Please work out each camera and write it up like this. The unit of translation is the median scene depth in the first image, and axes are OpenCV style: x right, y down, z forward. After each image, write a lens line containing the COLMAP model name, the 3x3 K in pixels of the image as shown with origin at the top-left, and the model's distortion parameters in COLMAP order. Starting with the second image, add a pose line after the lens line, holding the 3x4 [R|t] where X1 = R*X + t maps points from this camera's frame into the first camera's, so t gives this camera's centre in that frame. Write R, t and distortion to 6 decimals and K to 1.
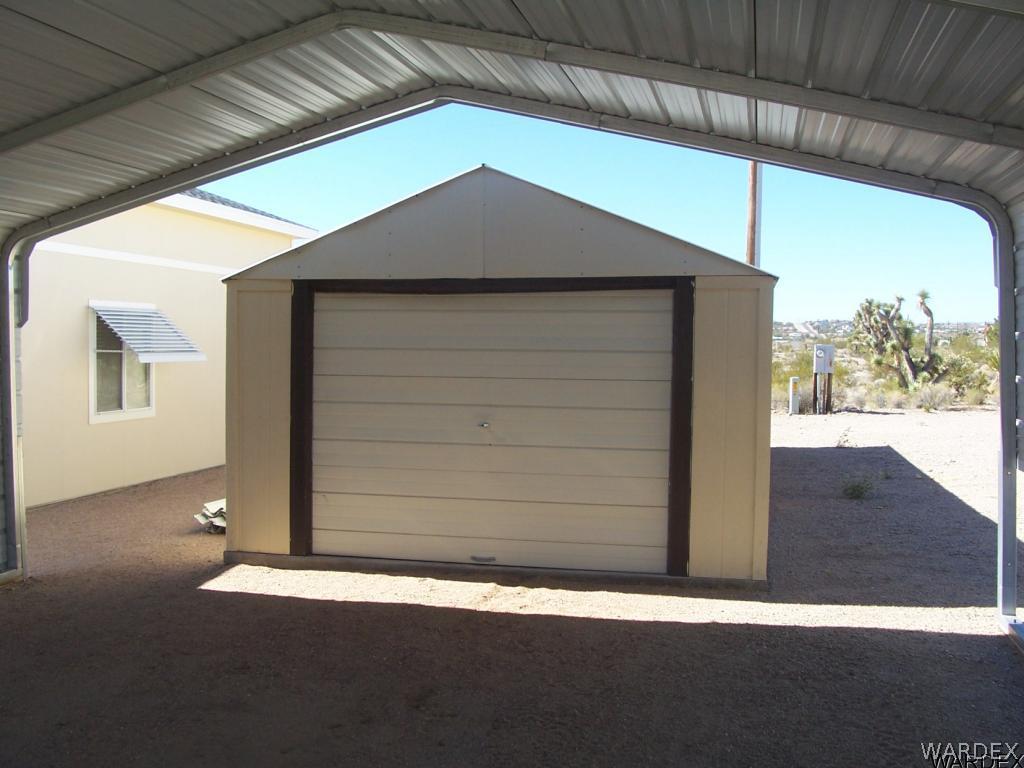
lens RADIAL K [[1072.8, 0, 513.4], [0, 1072.8, 382.0], [0, 0, 1]] dist [-0.121381, 0.000000]
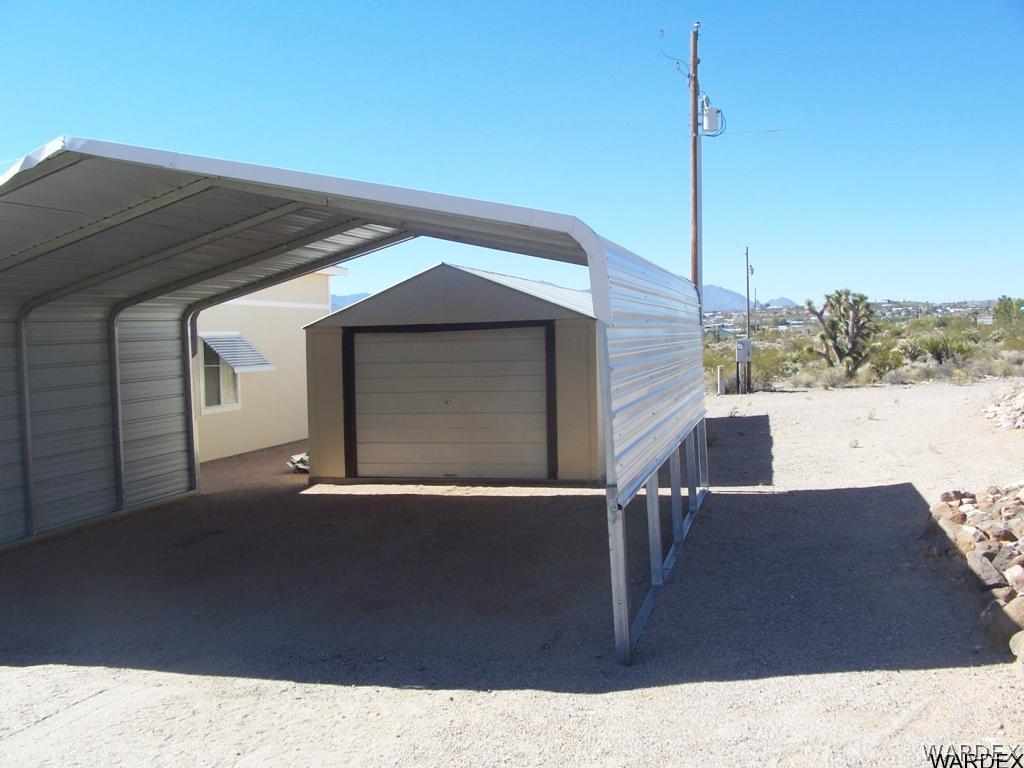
lens RADIAL K [[1072.8, 0, 511.4], [0, 1072.8, 384.2], [0, 0, 1]] dist [-0.121381, 0.000000]
pose [[0.999151, -0.032813, -0.024900, 0.121809], [0.033023, 0.999422, 0.008058, -0.002542], [0.024621, -0.008873, 0.999657, -0.803581]]
